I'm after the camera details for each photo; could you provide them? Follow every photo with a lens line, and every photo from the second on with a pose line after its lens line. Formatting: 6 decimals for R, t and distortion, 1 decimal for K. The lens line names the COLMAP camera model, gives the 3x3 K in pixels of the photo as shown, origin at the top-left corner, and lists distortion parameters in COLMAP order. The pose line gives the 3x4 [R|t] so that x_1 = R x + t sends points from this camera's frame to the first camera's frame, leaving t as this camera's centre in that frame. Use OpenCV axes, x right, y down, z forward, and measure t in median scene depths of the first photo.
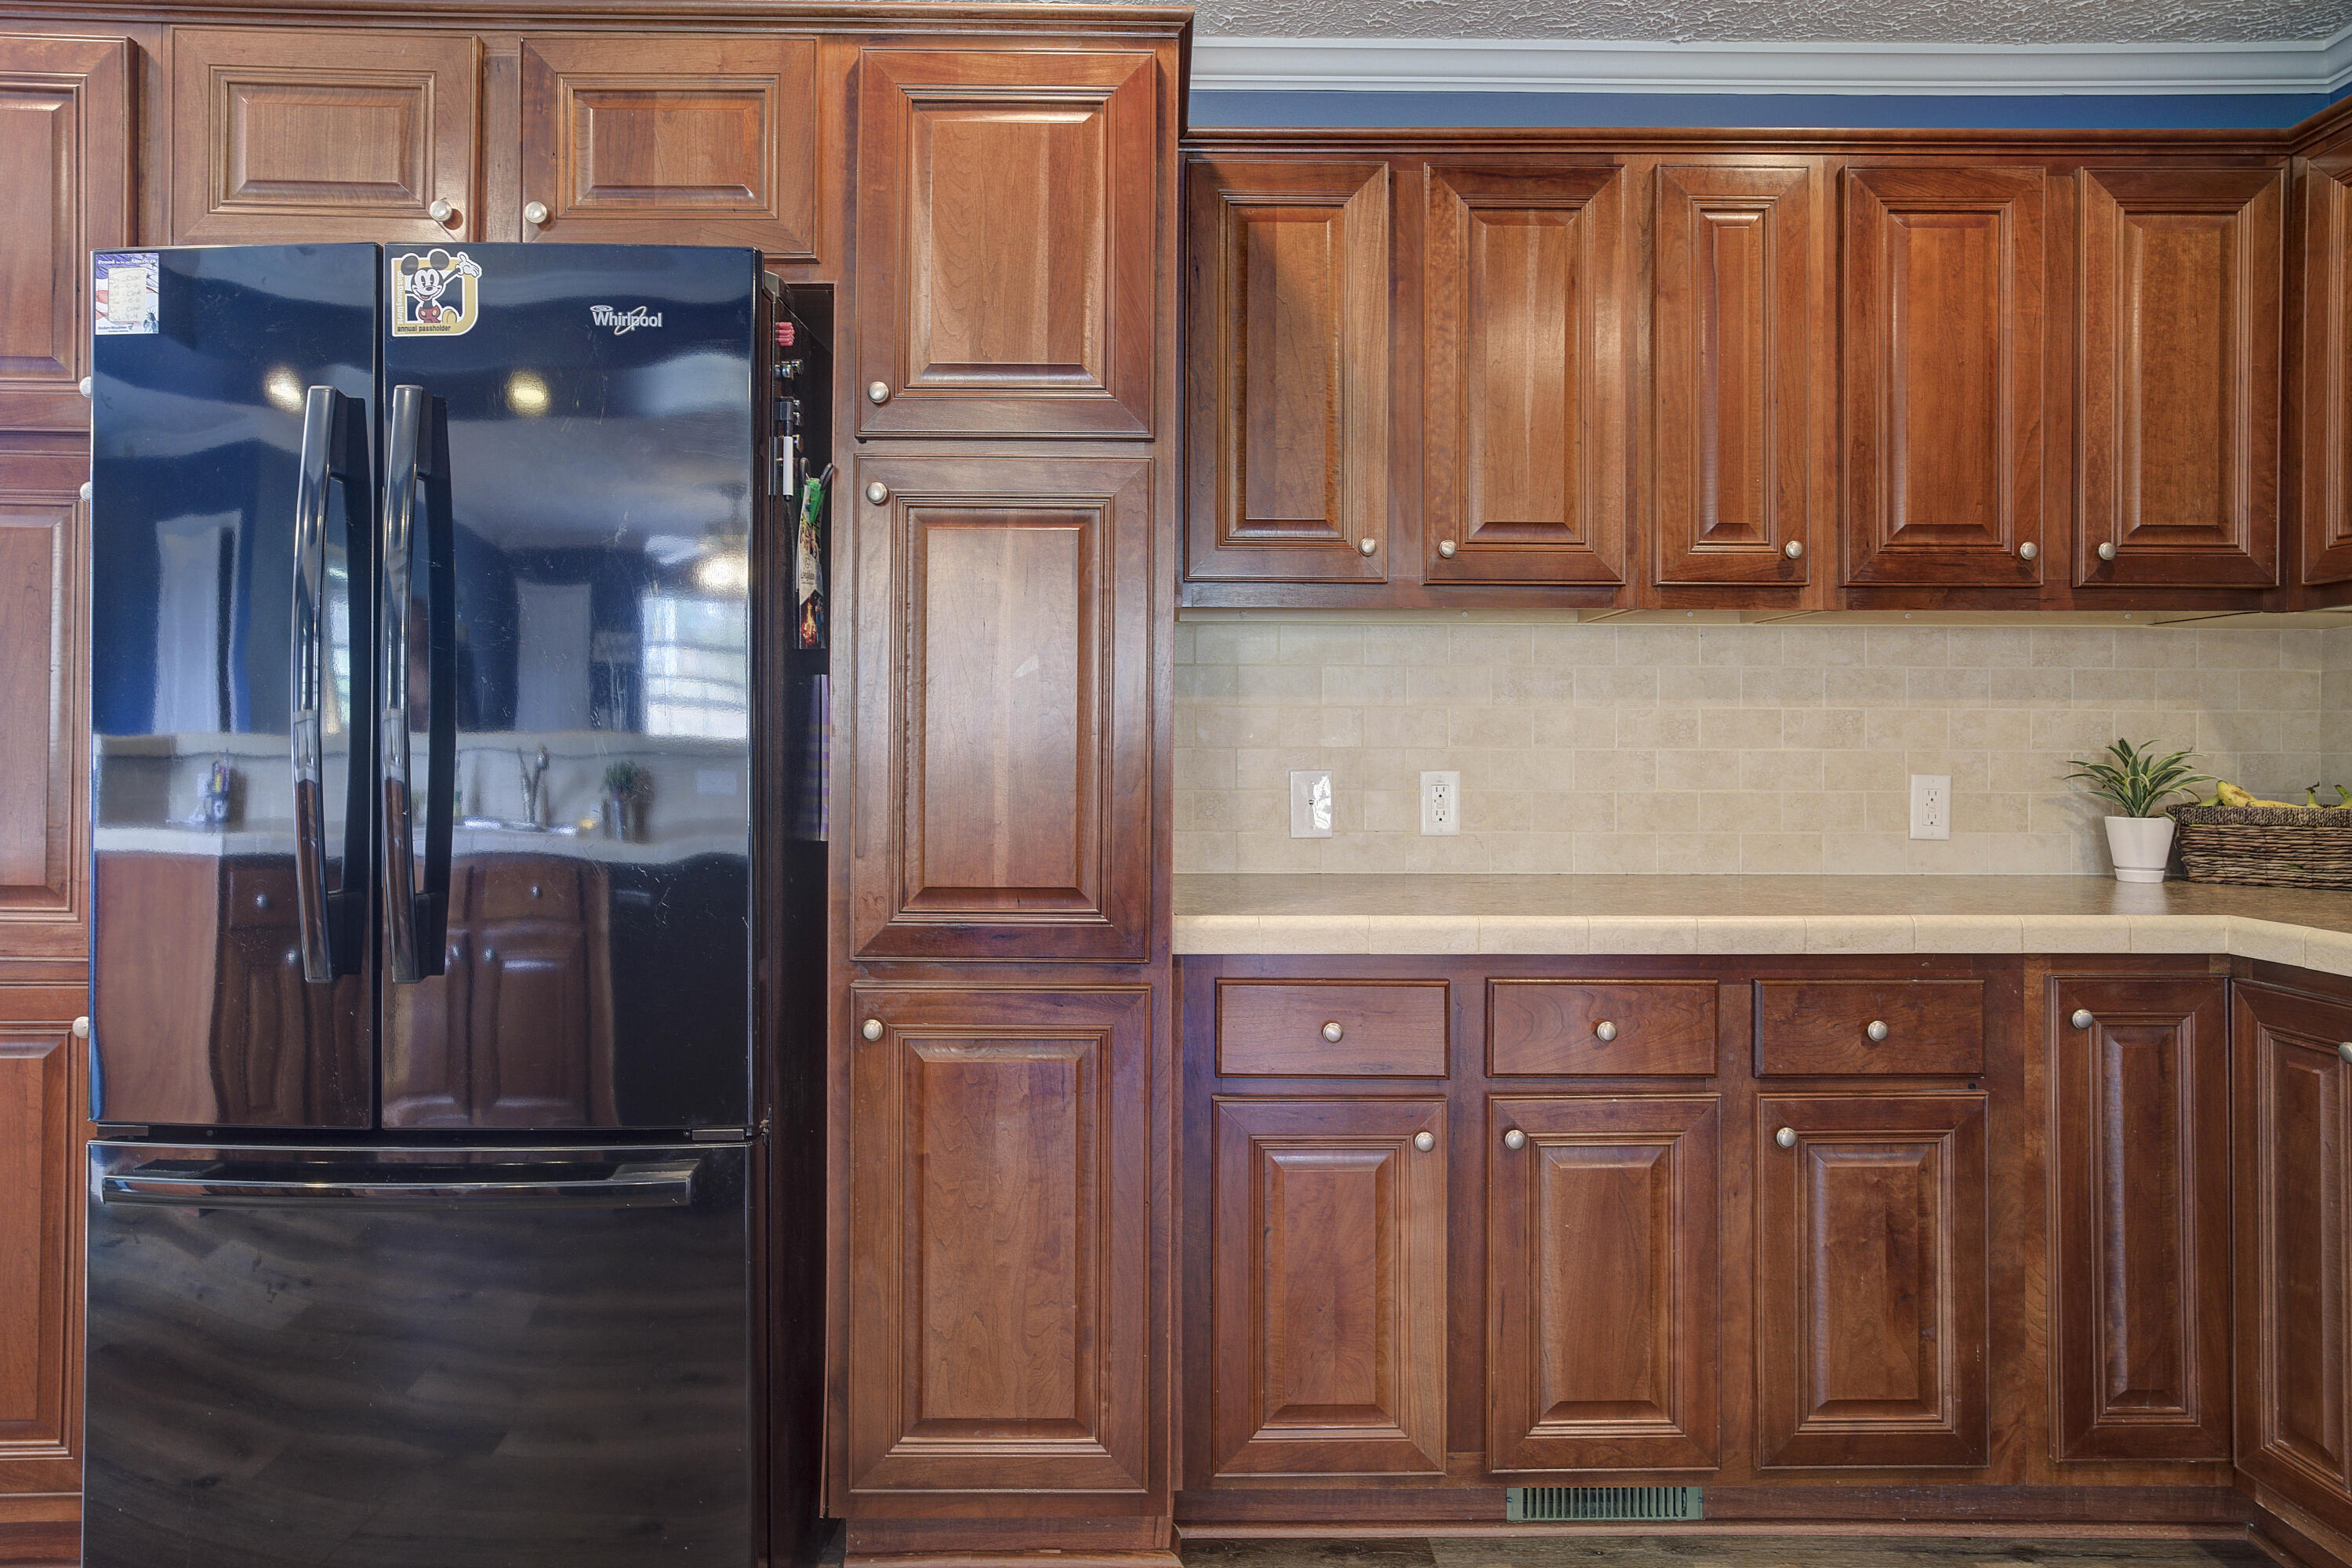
lens RADIAL K [[1459.4, 0, 1173.1], [0, 1459.4, 737.5], [0, 0, 1]] dist [-0.007471, 0.016134]
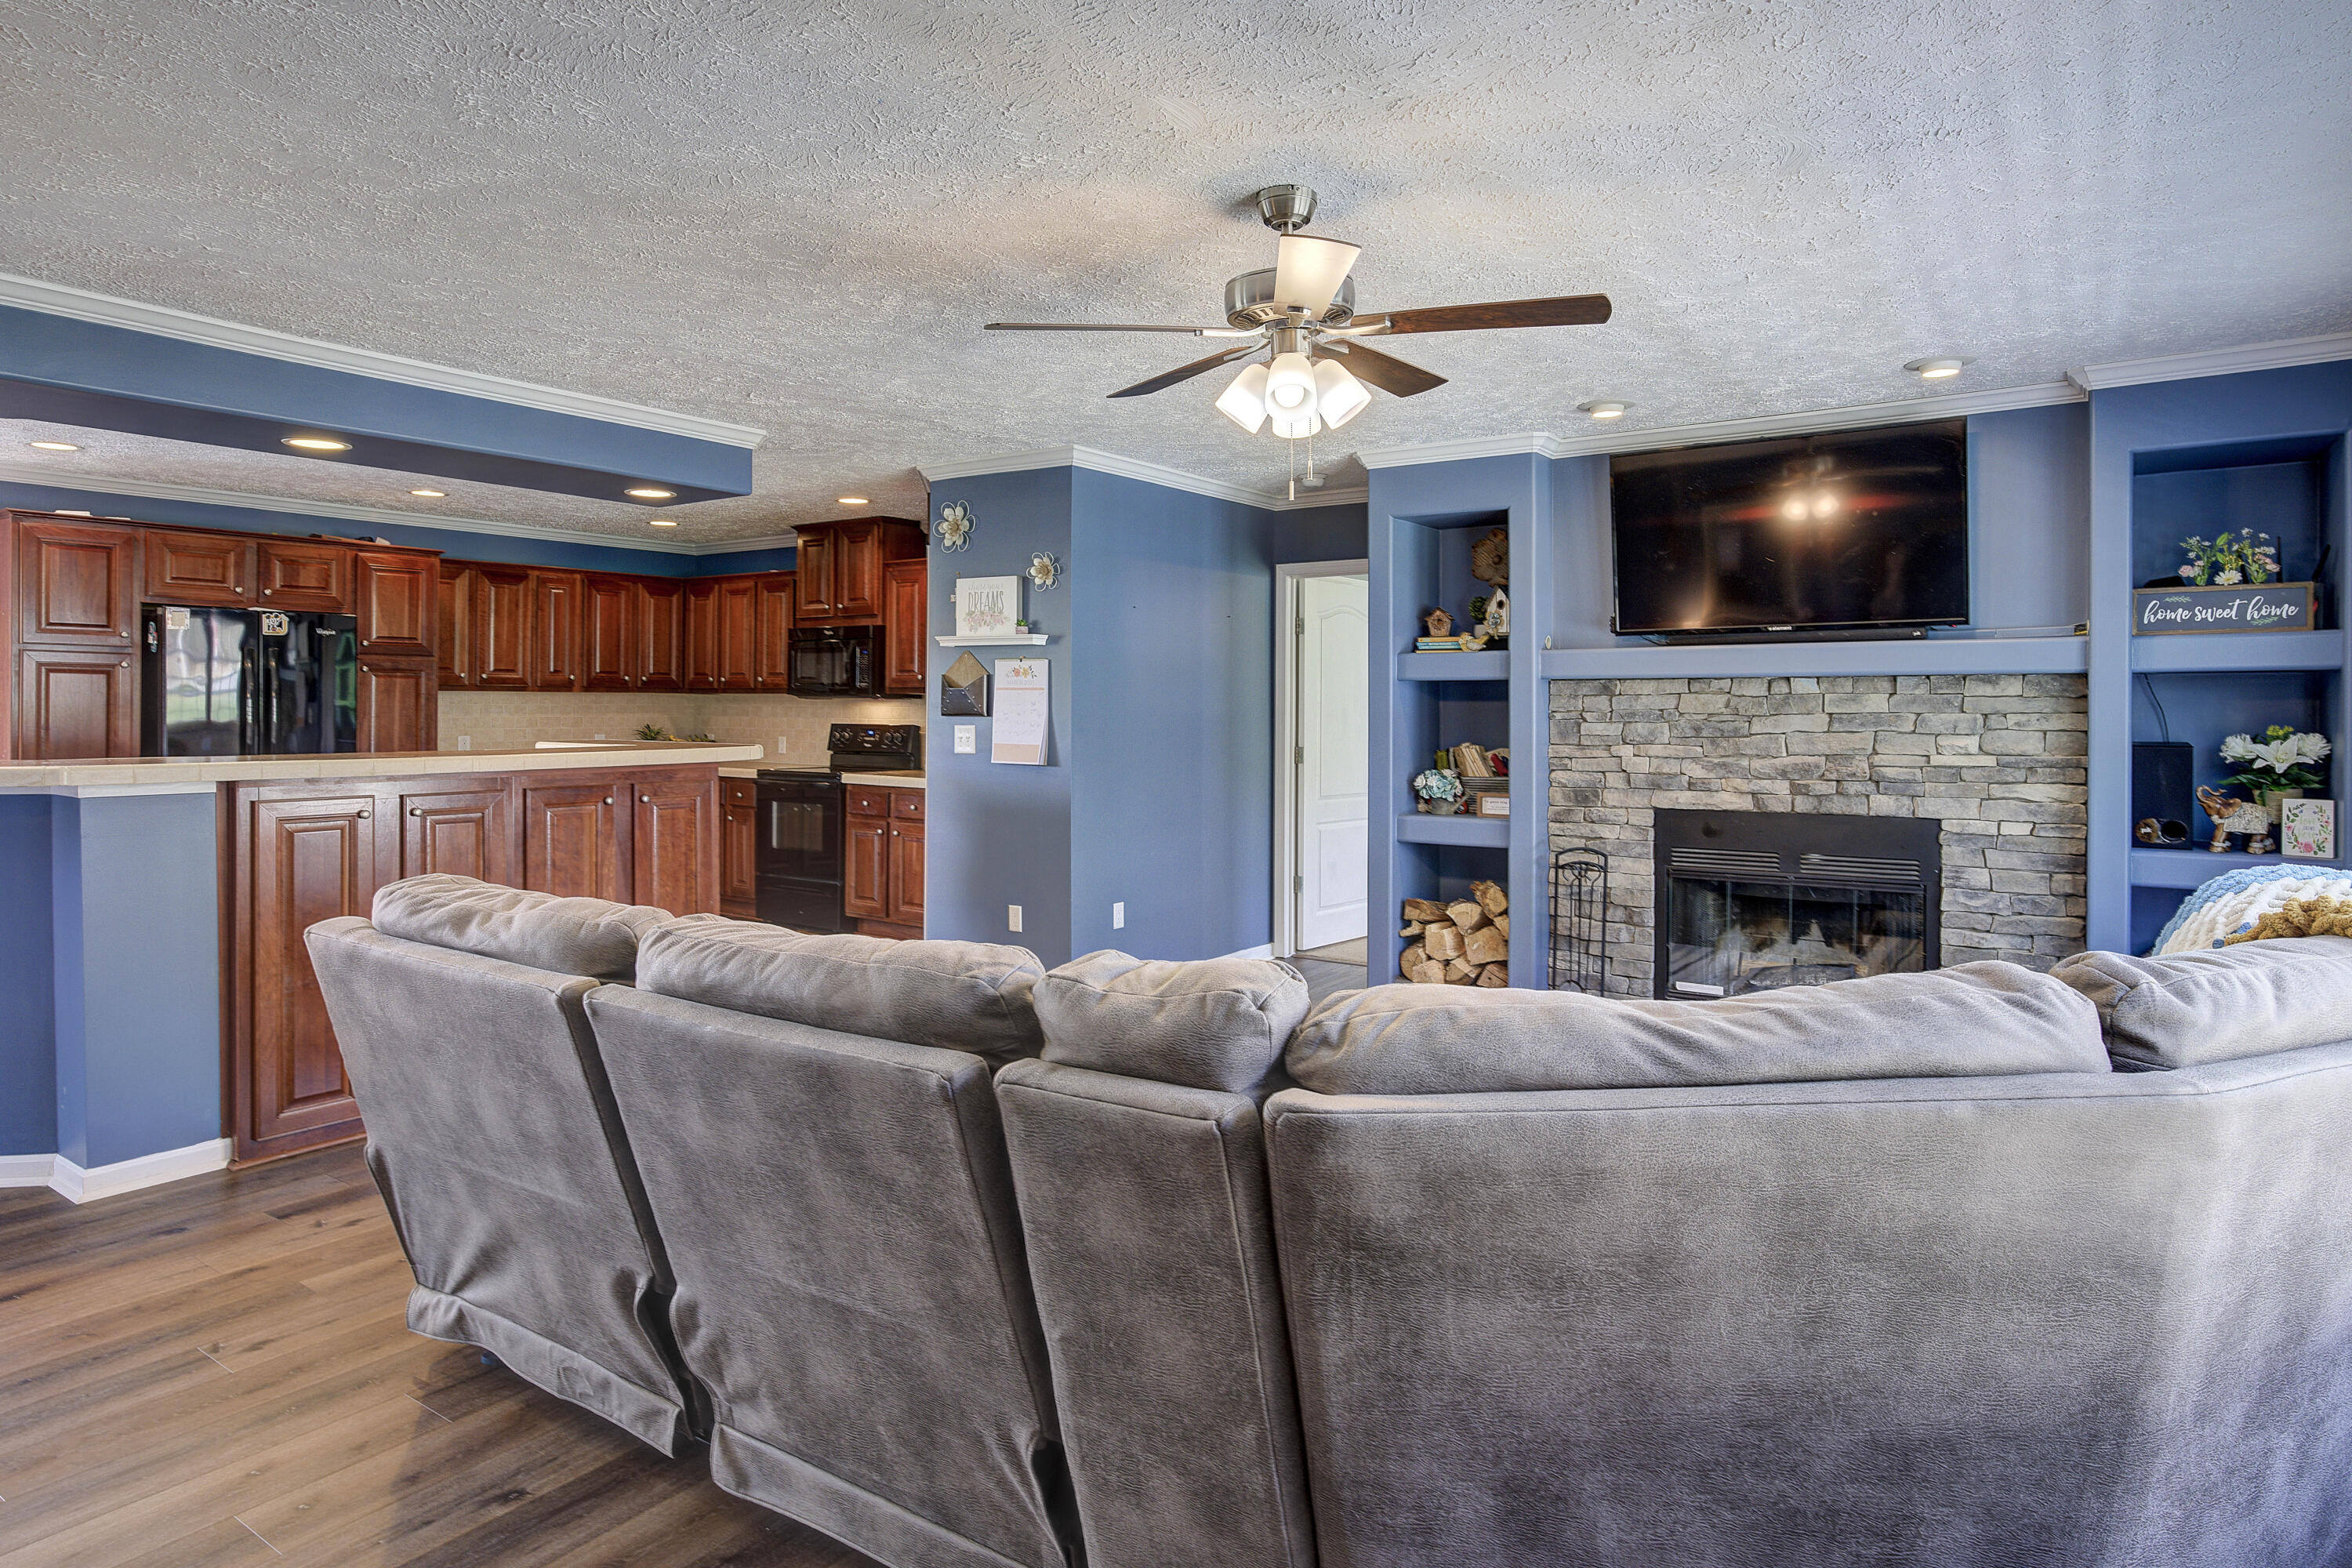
lens RADIAL K [[1353.6, 0, 1173.2], [0, 1353.6, 717.5], [0, 0, 1]] dist [-0.030192, 0.025583]
pose [[0.584377, -0.008305, 0.811440, -1.534700], [-0.009875, 0.999801, 0.017344, -0.098833], [-0.811422, -0.018149, 0.584178, -2.370057]]
